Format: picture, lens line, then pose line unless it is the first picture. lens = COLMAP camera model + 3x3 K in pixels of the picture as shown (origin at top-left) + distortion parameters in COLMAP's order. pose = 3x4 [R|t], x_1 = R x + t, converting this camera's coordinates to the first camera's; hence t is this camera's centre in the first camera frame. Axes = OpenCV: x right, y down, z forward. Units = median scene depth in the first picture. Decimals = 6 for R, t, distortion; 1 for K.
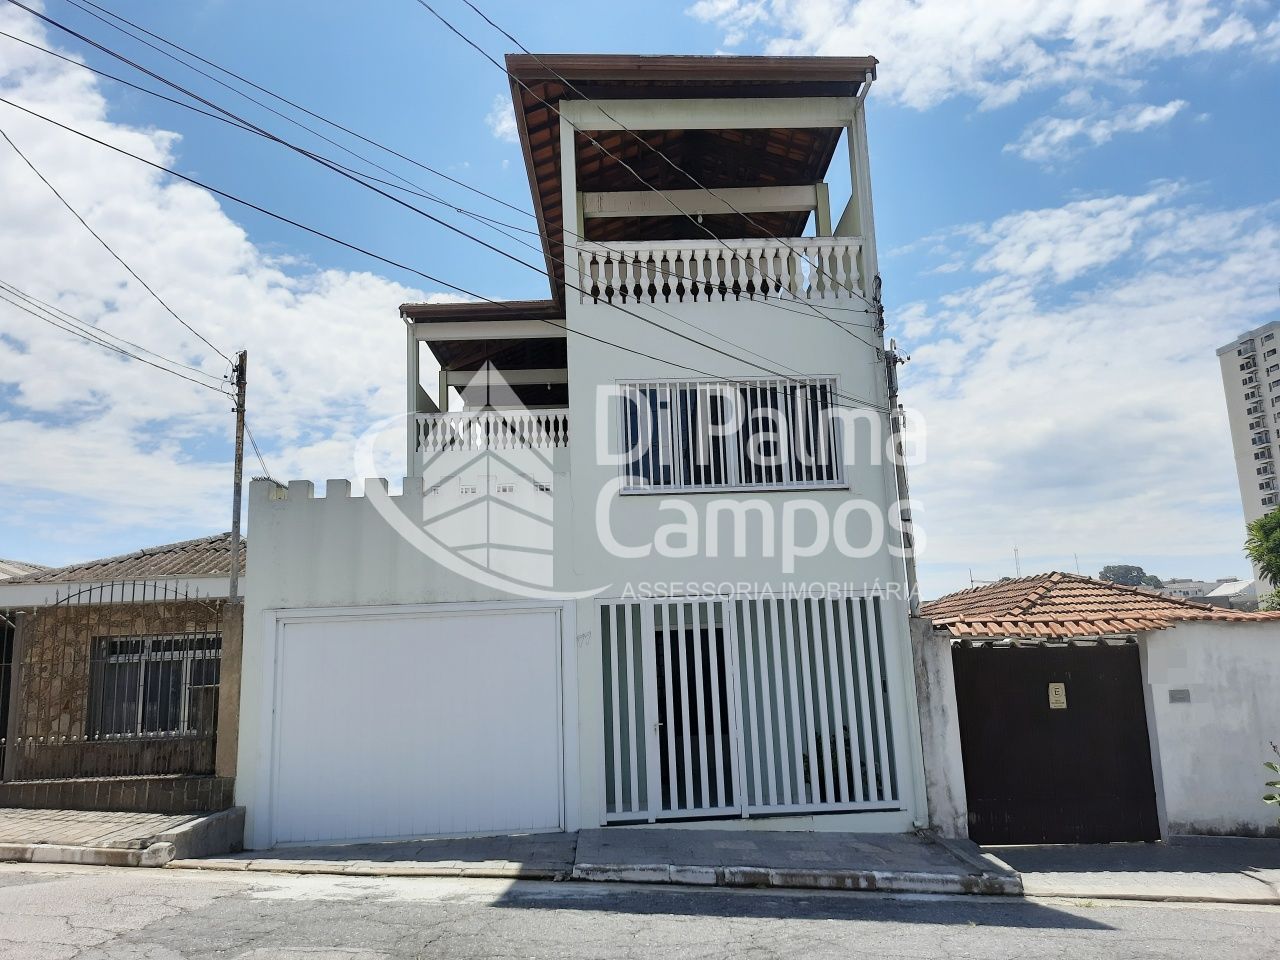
lens RADIAL K [[933.8, 0, 584.4], [0, 933.8, 478.8], [0, 0, 1]] dist [0.083355, -0.103278]
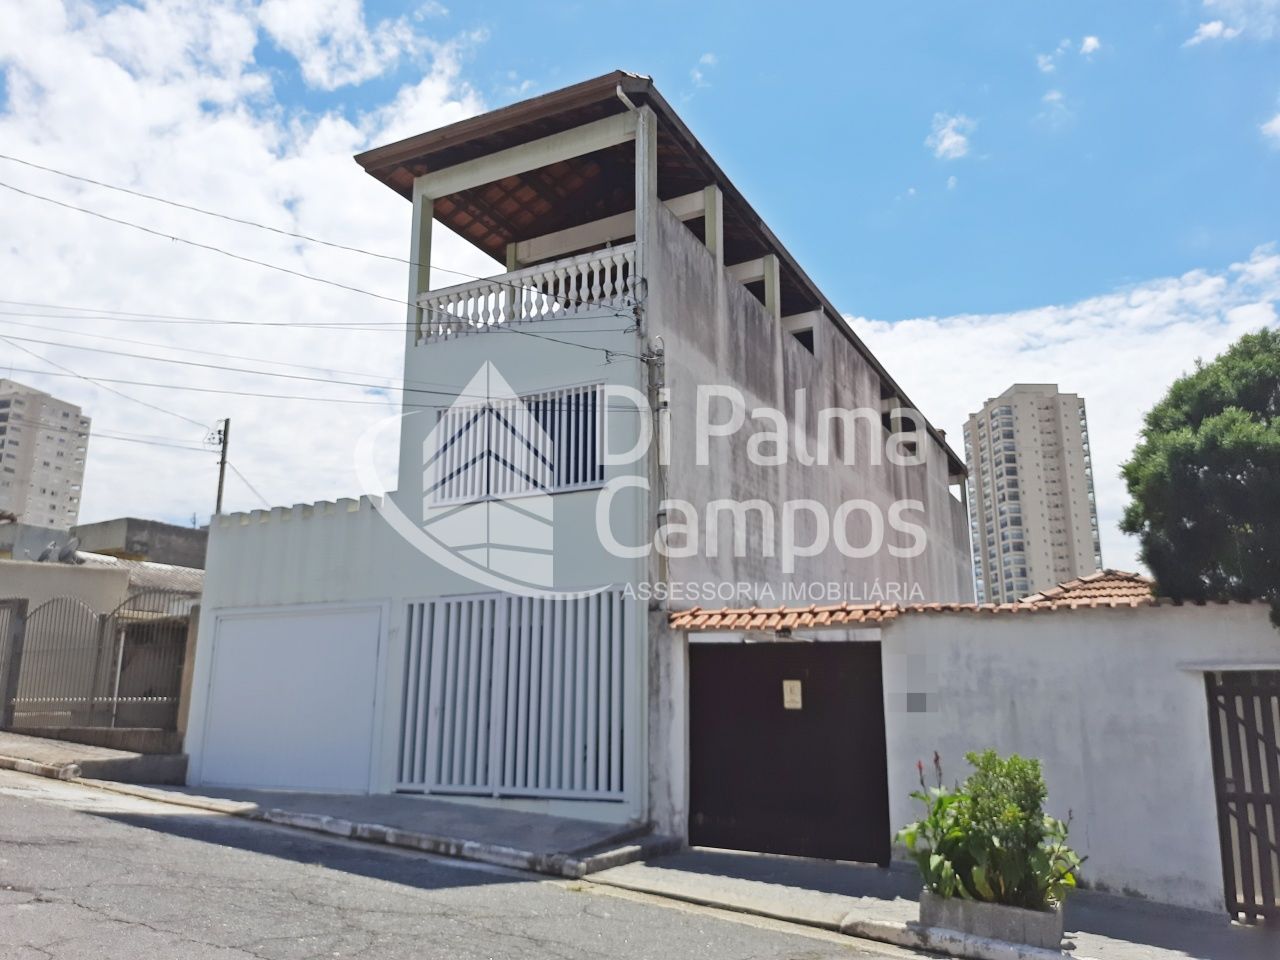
lens RADIAL K [[925.3, 0, 647.4], [0, 925.3, 479.2], [0, 0, 1]] dist [0.076864, -0.093685]
pose [[0.869283, -0.077993, -0.488124, 0.860355], [0.057966, 0.996745, -0.056032, 0.064291], [0.490905, 0.020413, 0.870974, 0.140592]]
